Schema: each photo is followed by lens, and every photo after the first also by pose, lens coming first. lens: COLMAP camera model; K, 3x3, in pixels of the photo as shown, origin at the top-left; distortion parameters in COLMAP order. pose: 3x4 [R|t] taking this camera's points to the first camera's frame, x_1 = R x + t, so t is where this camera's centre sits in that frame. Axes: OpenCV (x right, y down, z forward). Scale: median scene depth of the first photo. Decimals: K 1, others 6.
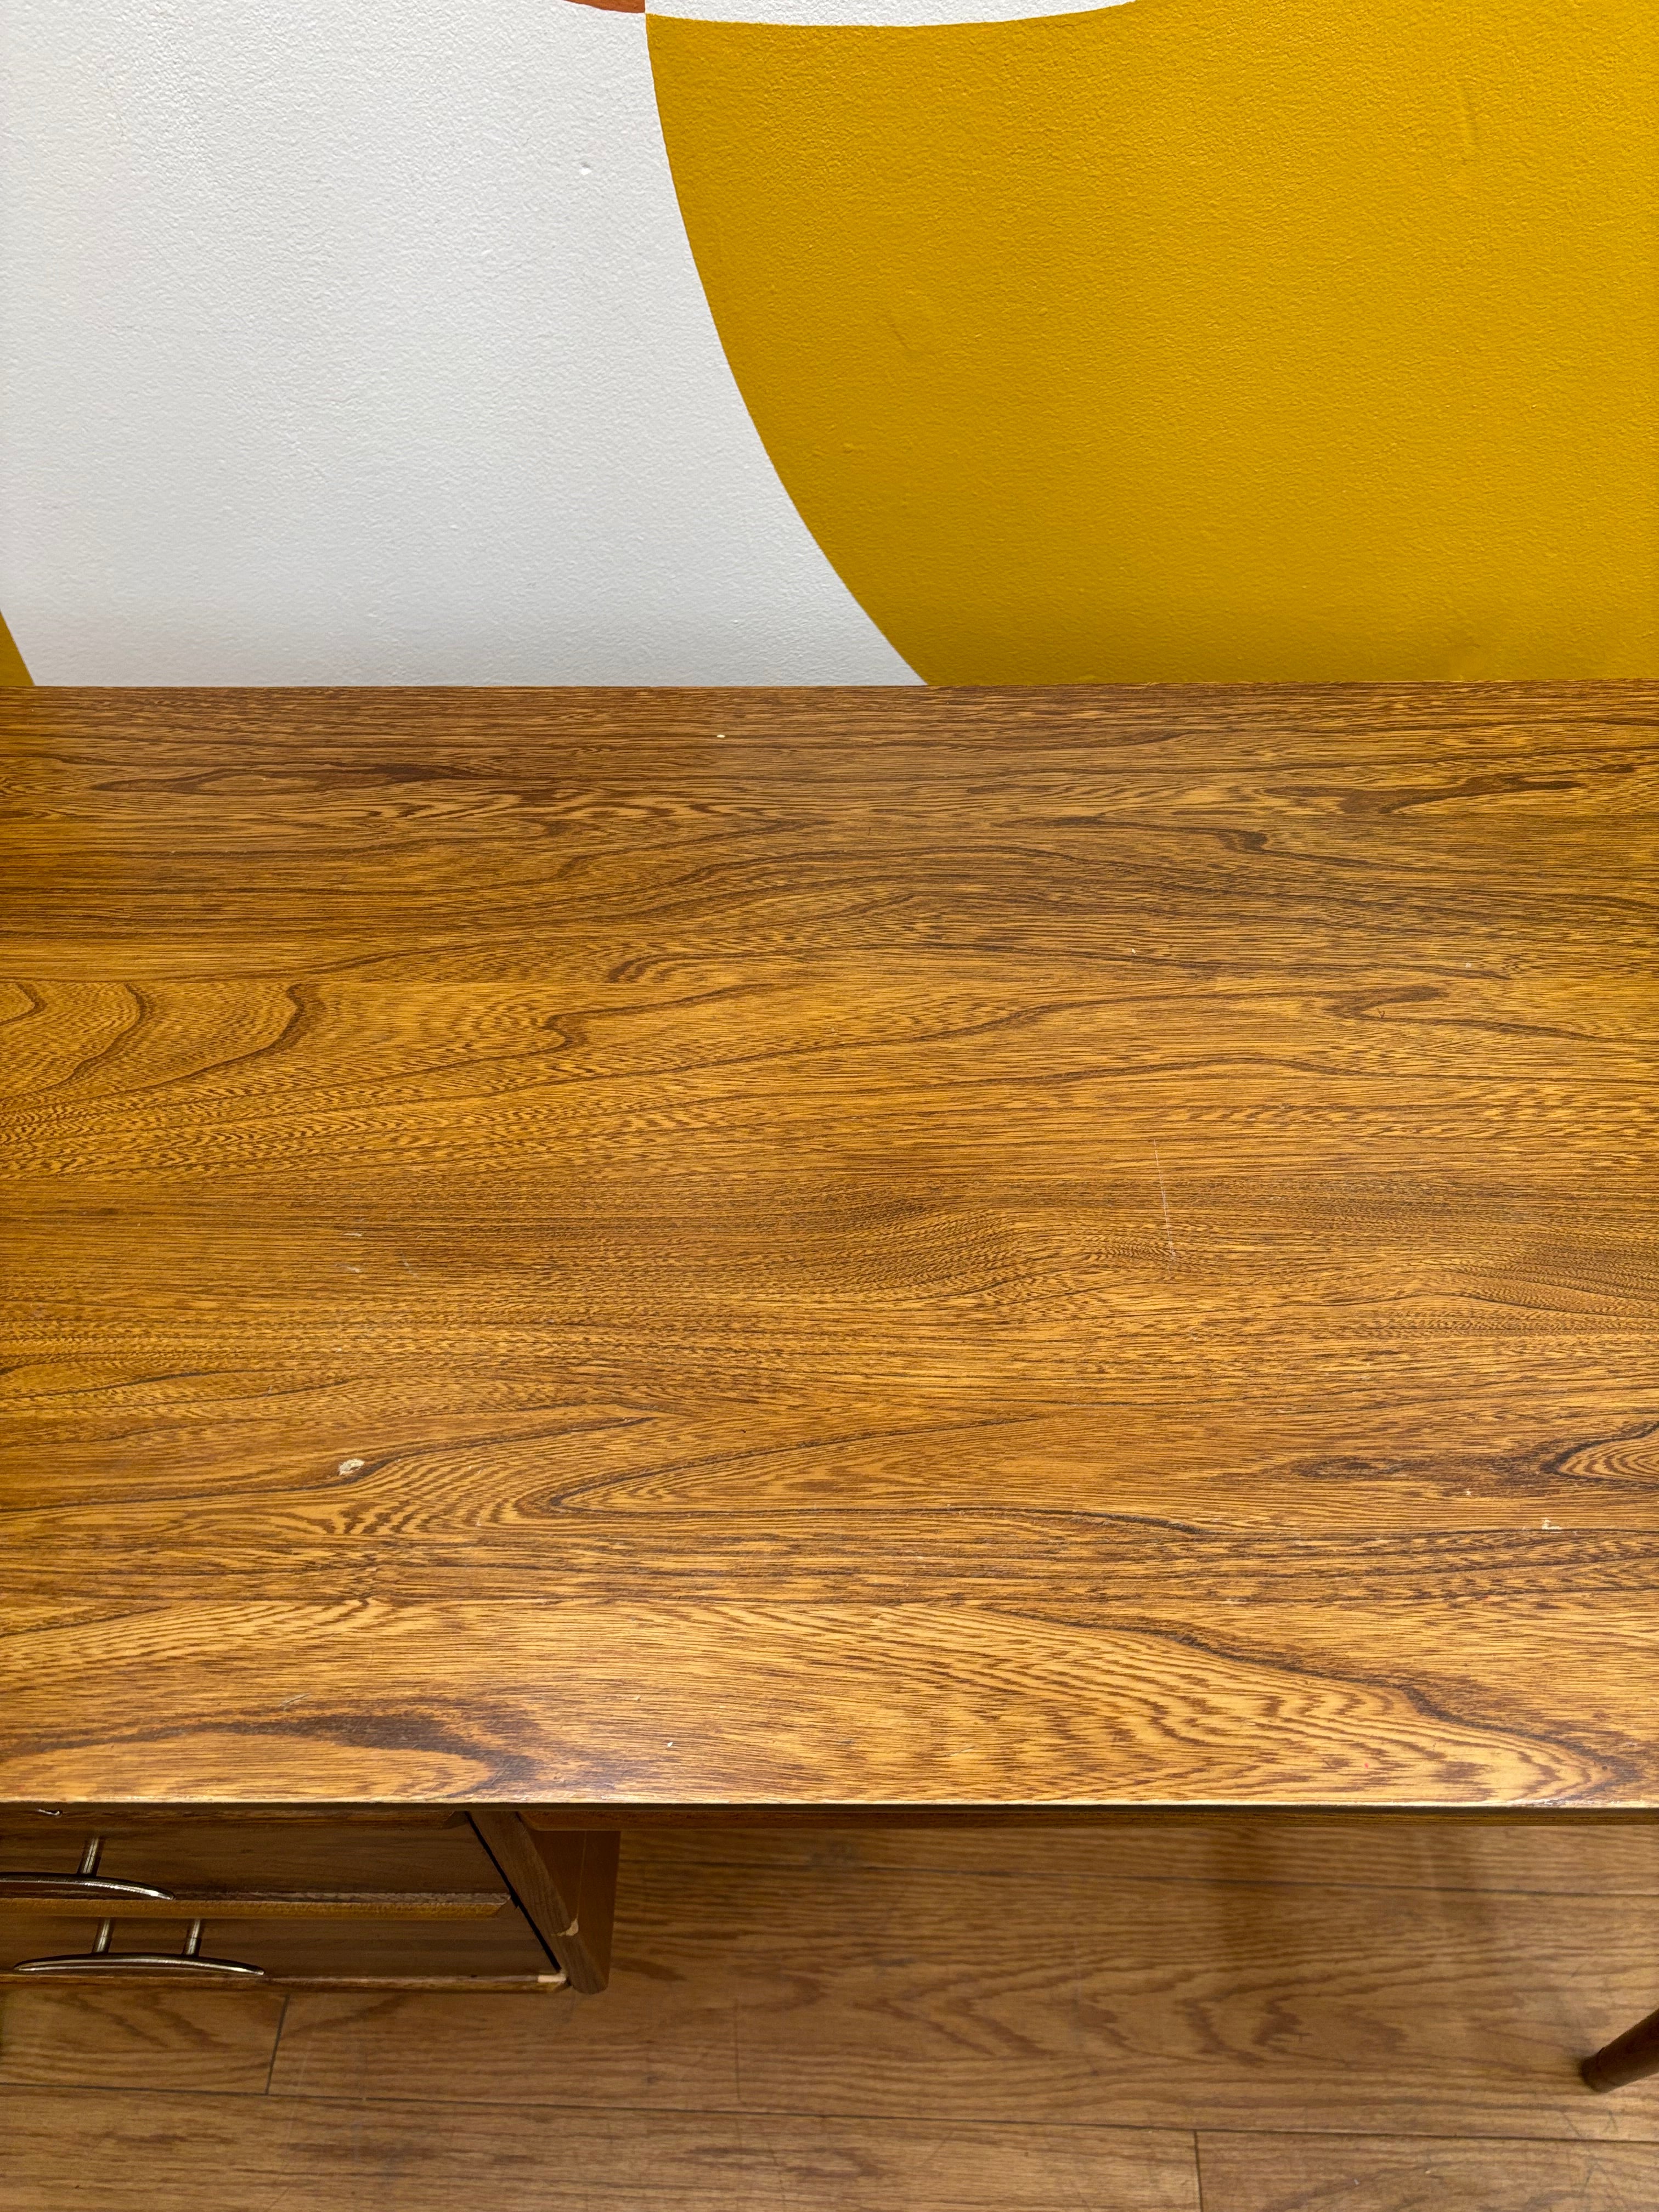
lens RADIAL K [[1683.7, 0, 823.9], [0, 1683.7, 1107.7], [0, 0, 1]] dist [0.033453, -0.035598]
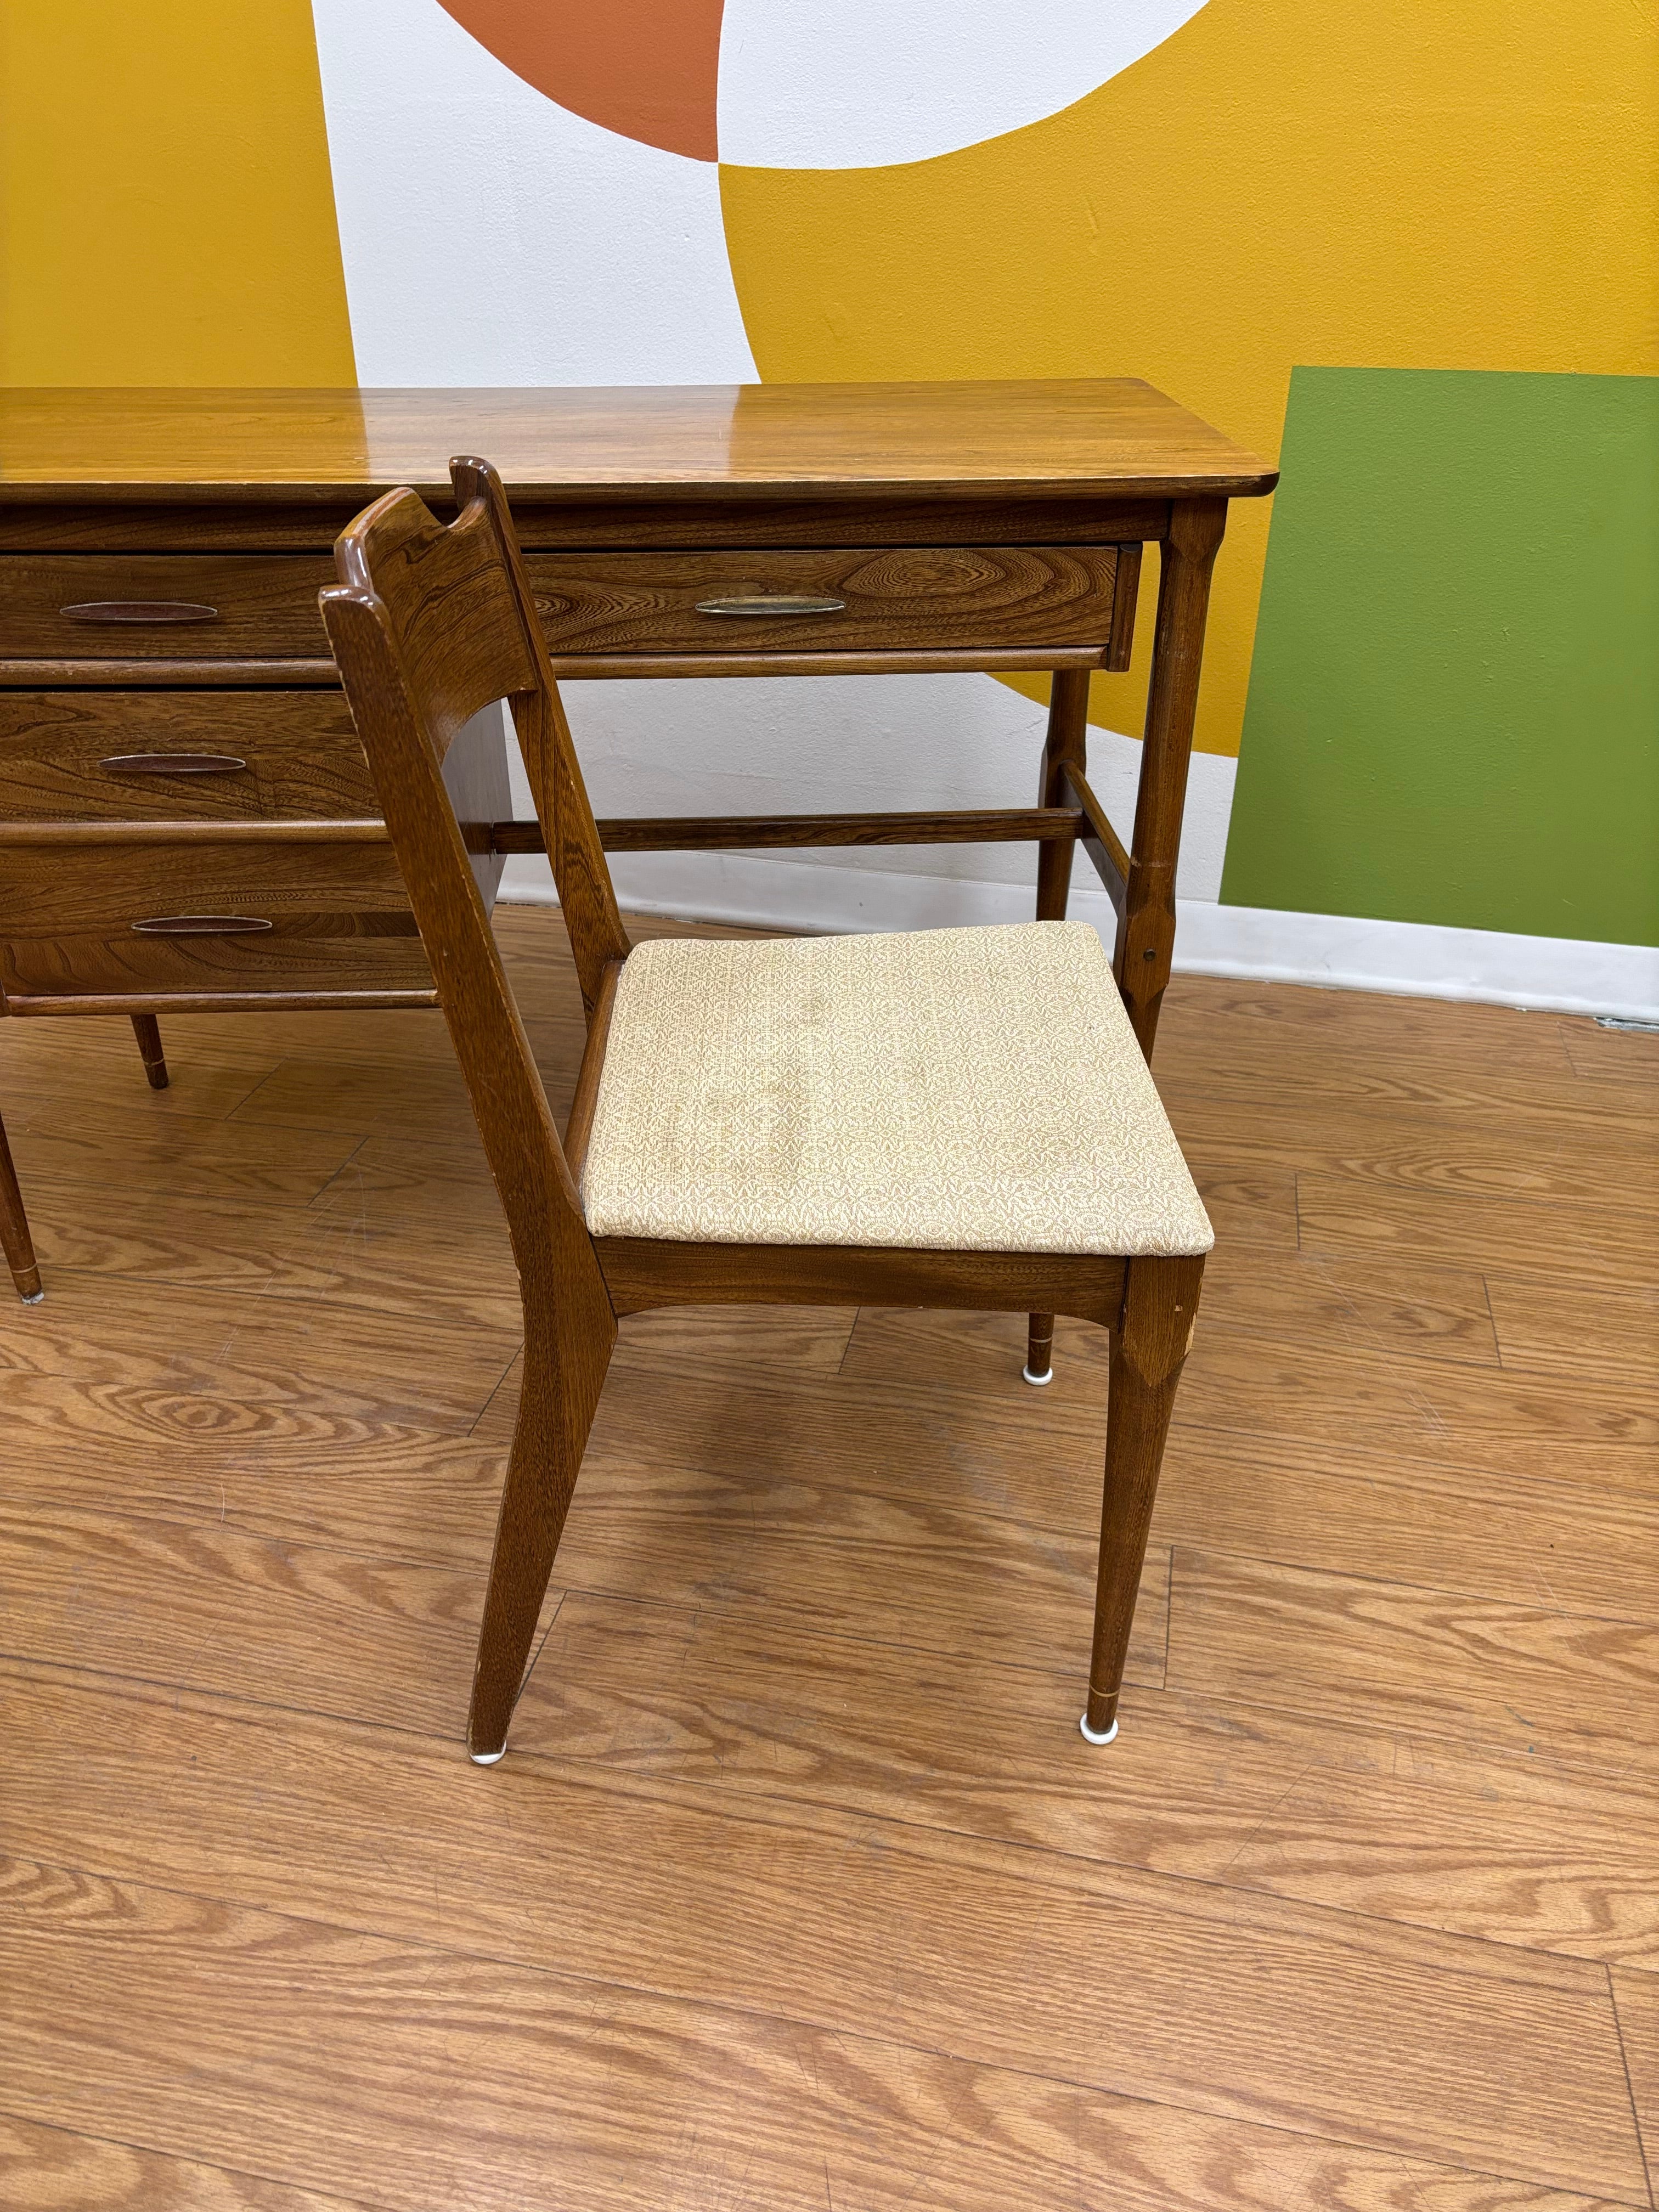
lens RADIAL K [[1683.7, 0, 820.3], [0, 1683.7, 1131.9], [0, 0, 1]] dist [0.033453, -0.035598]
pose [[0.983227, 0.105812, -0.148556, 0.696946], [-0.151542, 0.927187, -0.342577, 1.811007], [0.101491, 0.359344, 0.927670, -0.846067]]
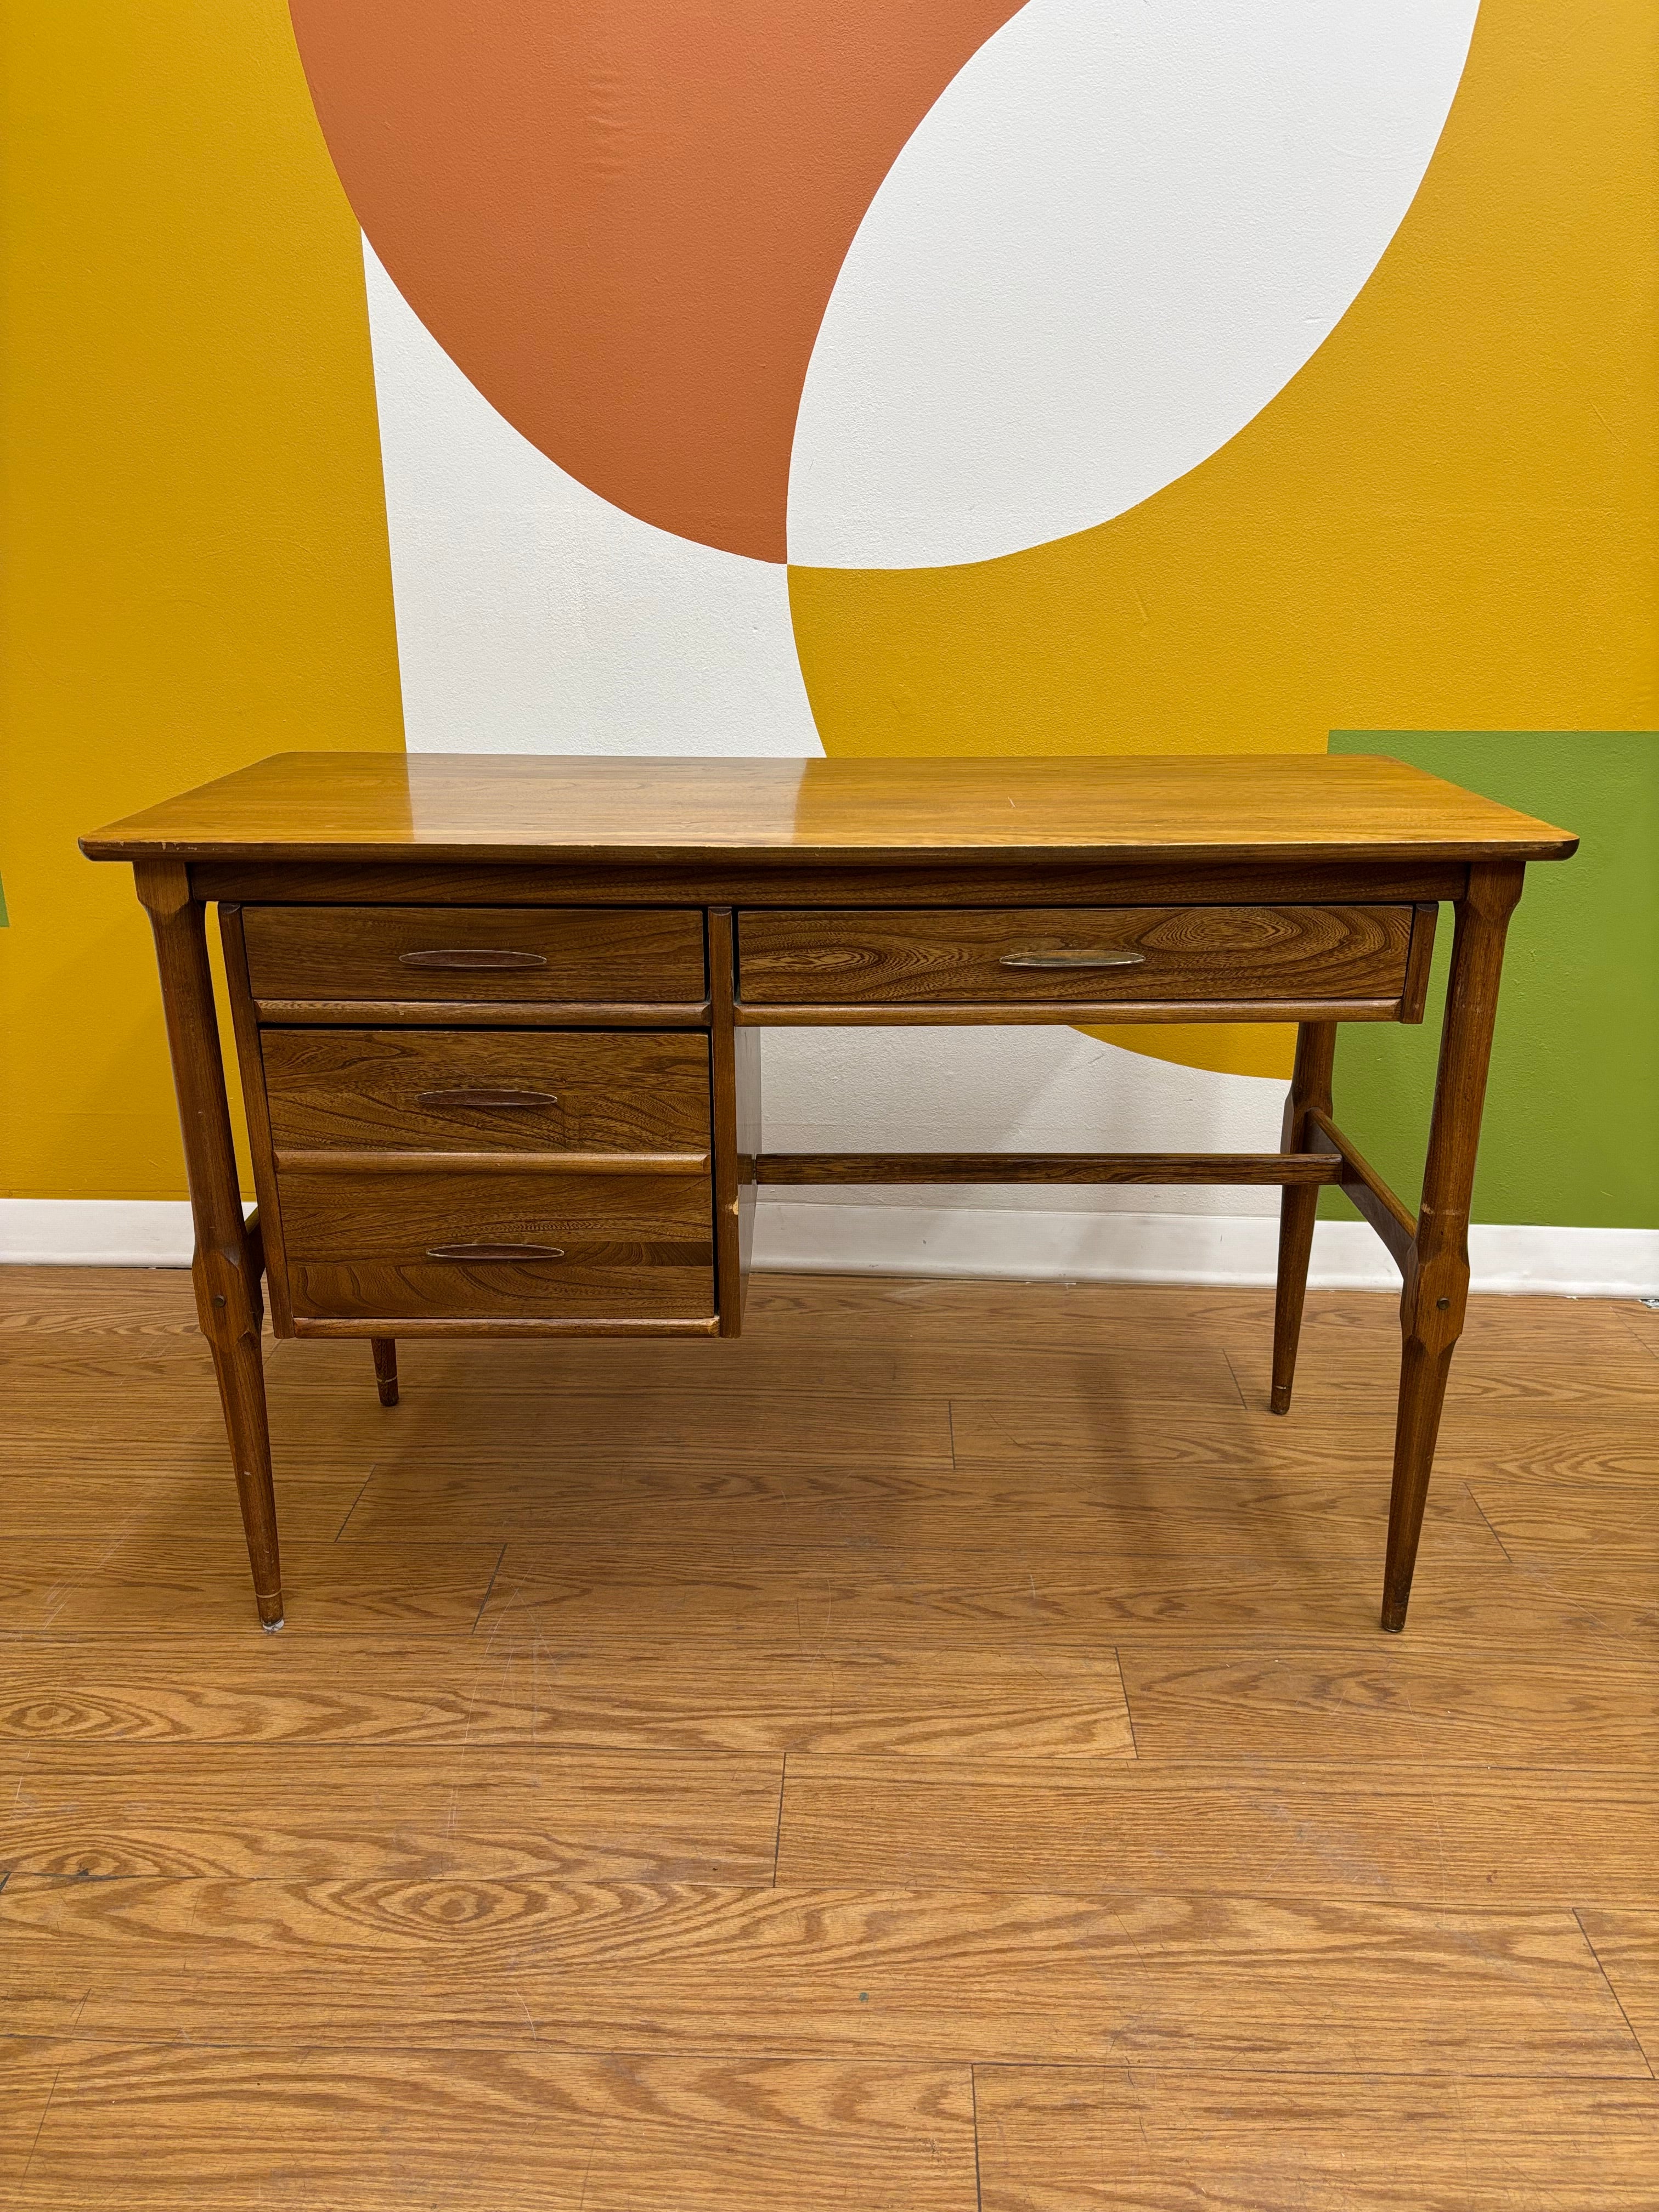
lens RADIAL K [[1683.7, 0, 839.6], [0, 1683.7, 1114.7], [0, 0, 1]] dist [0.033453, -0.035598]
pose [[0.999907, 0.011100, 0.007929, -0.060239], [-0.005182, 0.846769, -0.531935, 1.773432], [-0.012618, 0.531844, 0.846748, -0.827129]]
